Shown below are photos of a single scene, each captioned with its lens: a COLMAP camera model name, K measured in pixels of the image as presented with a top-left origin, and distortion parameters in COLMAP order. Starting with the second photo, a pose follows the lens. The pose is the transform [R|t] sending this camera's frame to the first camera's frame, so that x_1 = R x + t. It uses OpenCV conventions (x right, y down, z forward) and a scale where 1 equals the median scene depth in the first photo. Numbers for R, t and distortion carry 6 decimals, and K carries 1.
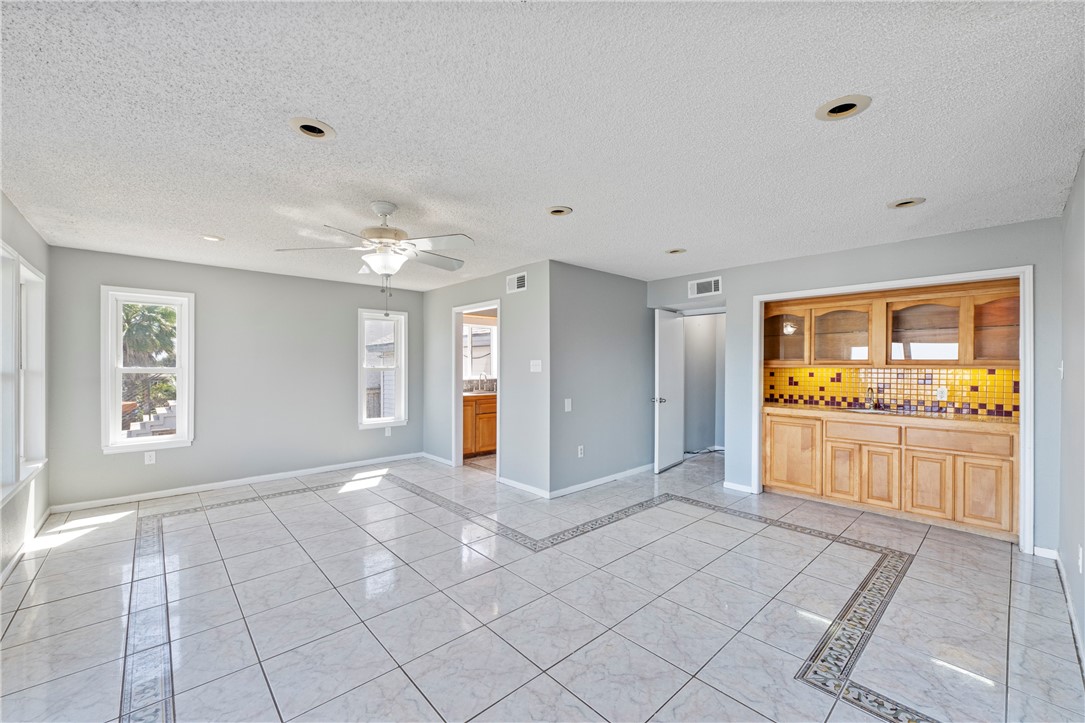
lens RADIAL K [[428.1, 0, 555.3], [0, 428.1, 363.1], [0, 0, 1]] dist [0.000869, -0.000266]
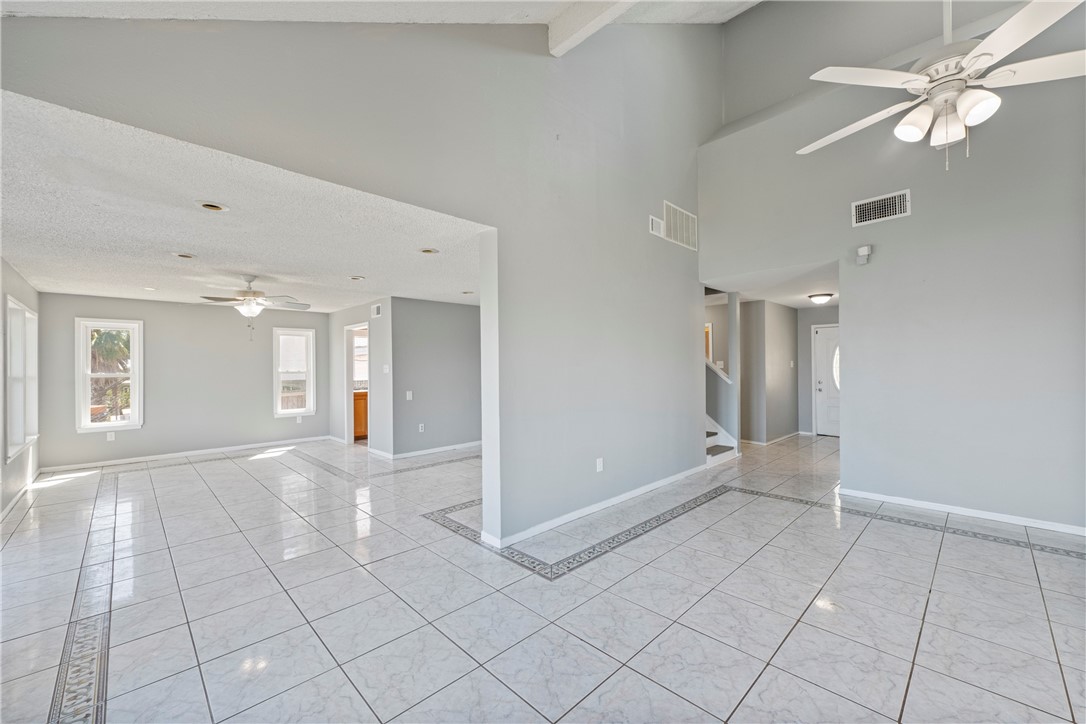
lens RADIAL K [[435.9, 0, 543.0], [0, 435.9, 362.0], [0, 0, 1]] dist [0.038167, -0.007894]
pose [[0.999924, -0.011924, -0.003020, 0.483060], [0.011905, 0.999911, -0.006015, -0.001321], [0.003091, 0.005978, 0.999977, -0.474705]]
